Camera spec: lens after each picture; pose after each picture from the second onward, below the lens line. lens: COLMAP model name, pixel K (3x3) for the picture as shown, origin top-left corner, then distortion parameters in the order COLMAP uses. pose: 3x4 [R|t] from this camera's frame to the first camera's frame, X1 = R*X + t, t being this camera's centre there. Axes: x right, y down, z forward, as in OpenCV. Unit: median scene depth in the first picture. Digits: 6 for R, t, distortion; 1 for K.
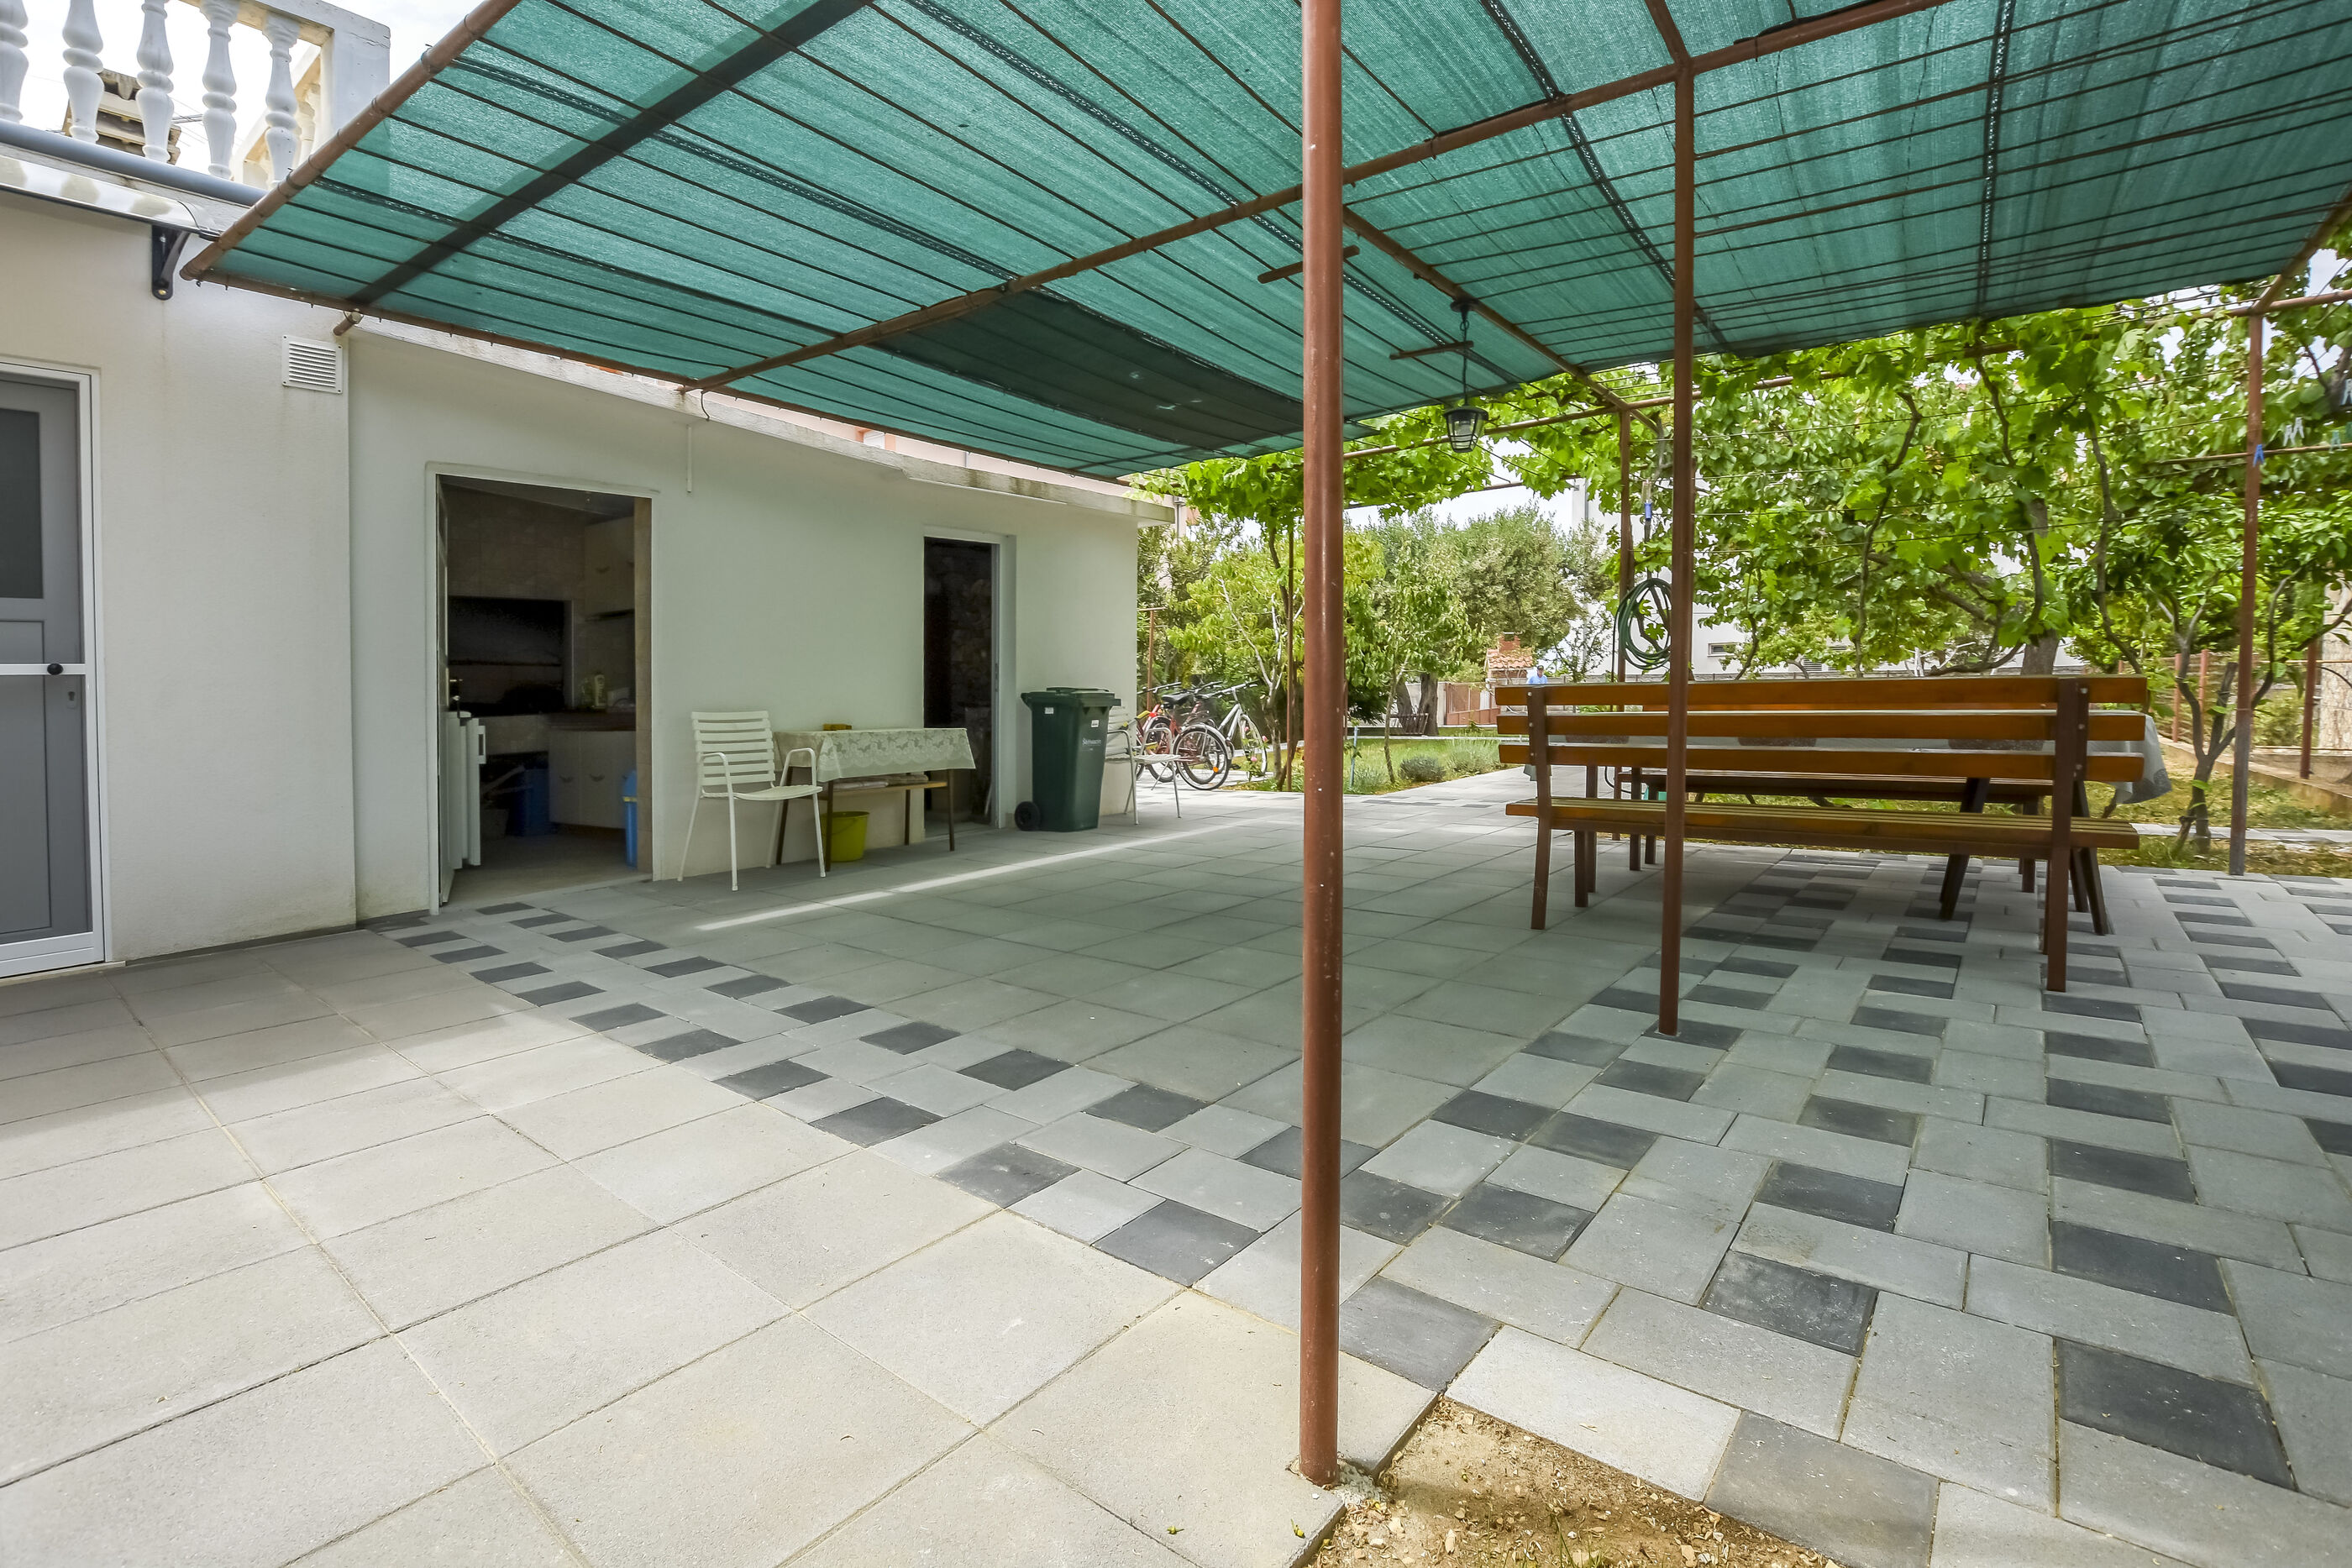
lens RADIAL K [[1069.0, 0, 1182.0], [0, 1069.0, 730.7], [0, 0, 1]] dist [-0.020305, 0.000030]
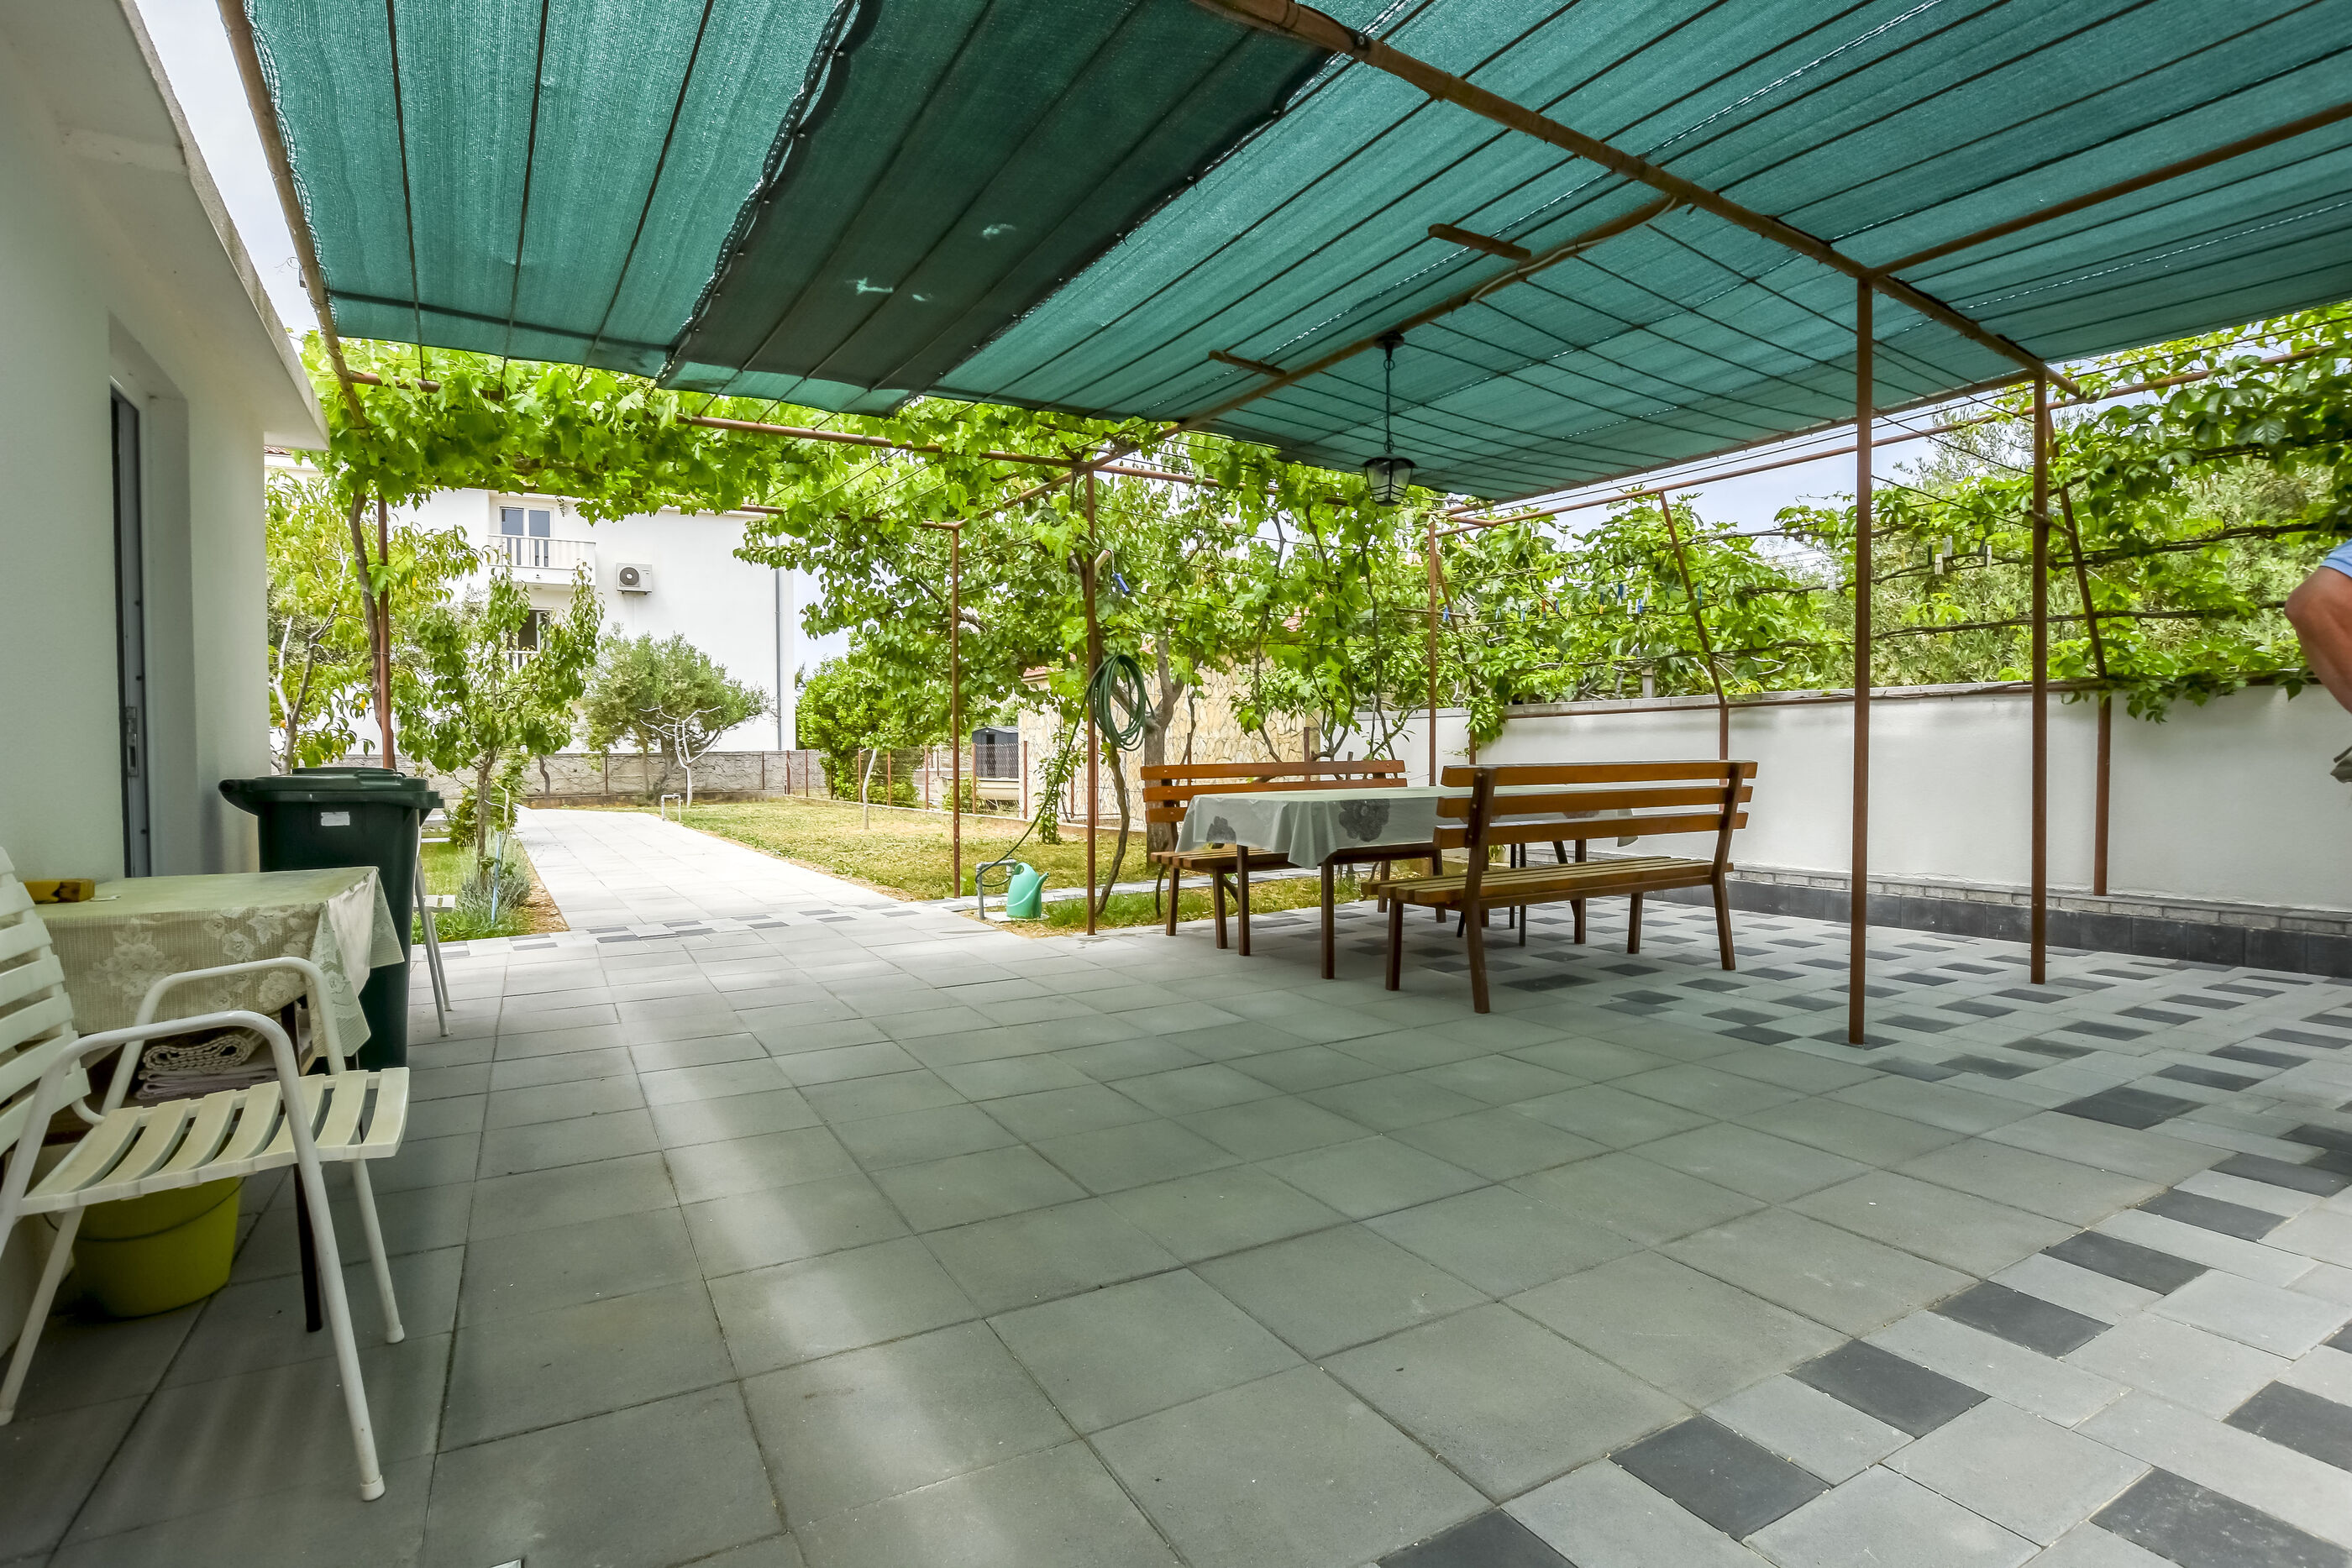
lens RADIAL K [[1148.5, 0, 1176.9], [0, 1148.5, 799.6], [0, 0, 1]] dist [-0.023198, 0.000016]
pose [[0.376380, -0.029014, 0.926011, -0.975476], [0.035115, 0.999238, 0.017035, -0.047853], [-0.925799, 0.026105, 0.377112, 1.106570]]
